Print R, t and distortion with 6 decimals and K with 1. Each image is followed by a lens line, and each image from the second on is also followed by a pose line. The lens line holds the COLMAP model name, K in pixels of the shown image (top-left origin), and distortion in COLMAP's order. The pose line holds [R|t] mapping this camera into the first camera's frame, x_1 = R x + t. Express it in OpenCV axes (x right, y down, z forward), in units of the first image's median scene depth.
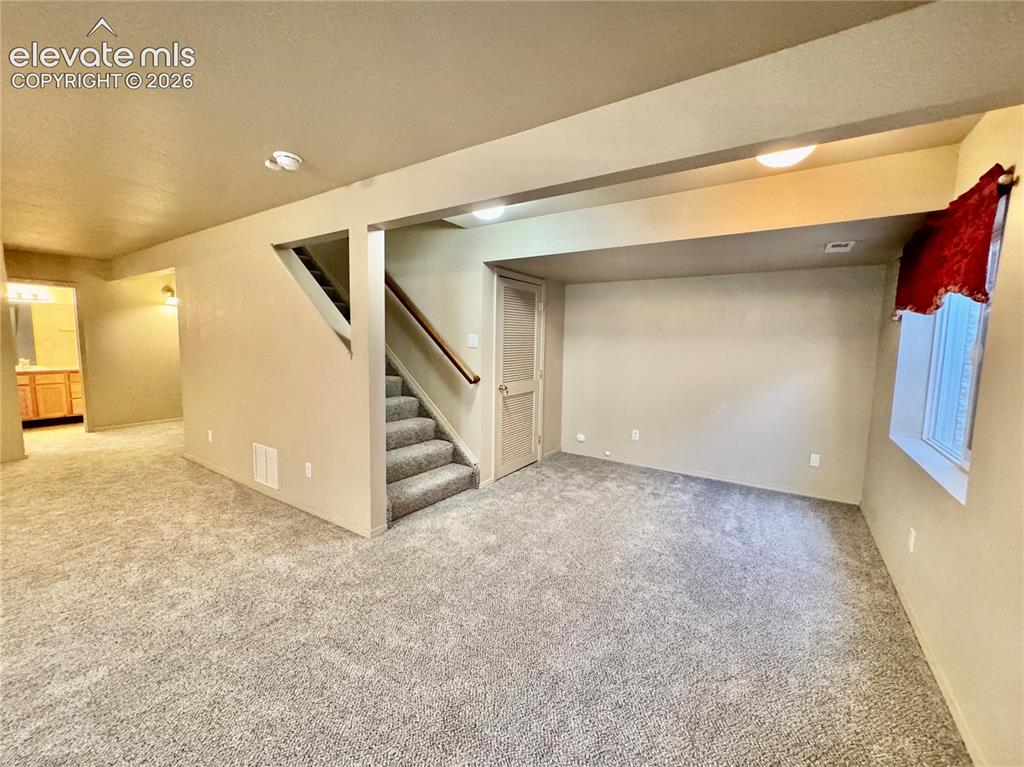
lens RADIAL K [[411.1, 0, 512.0], [0, 411.1, 383.5], [0, 0, 1]] dist [-0.003597, 0.000239]
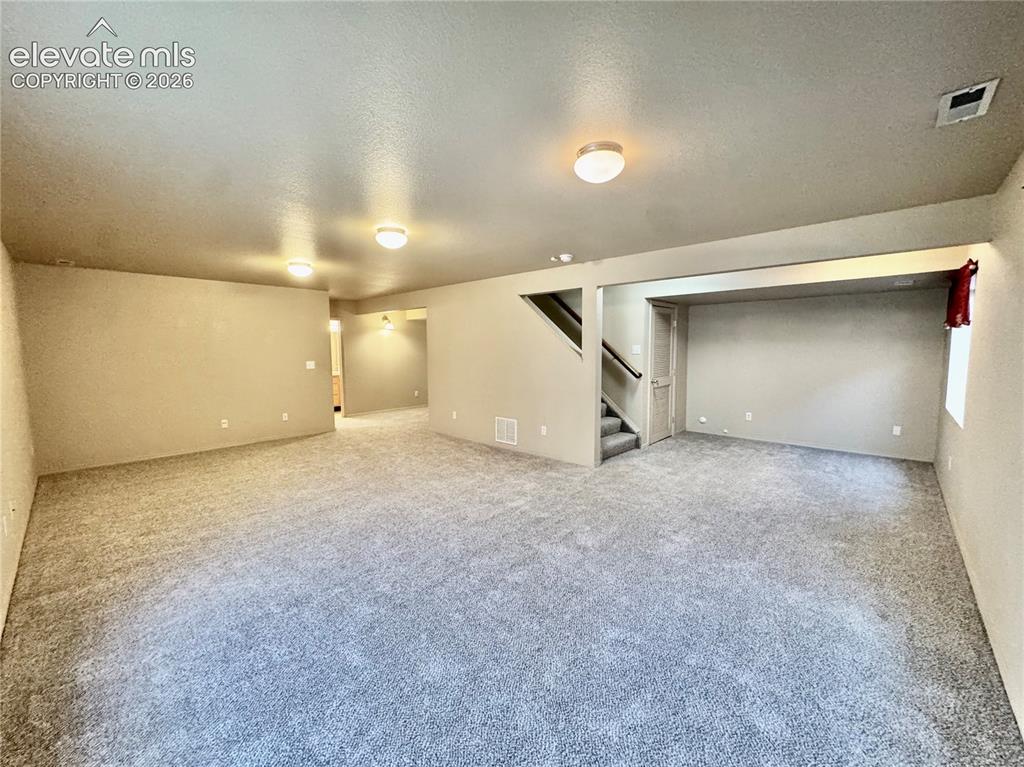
lens RADIAL K [[411.1, 0, 512.0], [0, 411.1, 383.5], [0, 0, 1]] dist [-0.003597, 0.000239]
pose [[0.986781, -0.011805, -0.161627, -0.314277], [0.009239, 0.999819, -0.016619, 0.042236], [0.161794, 0.014906, 0.986712, -0.575824]]
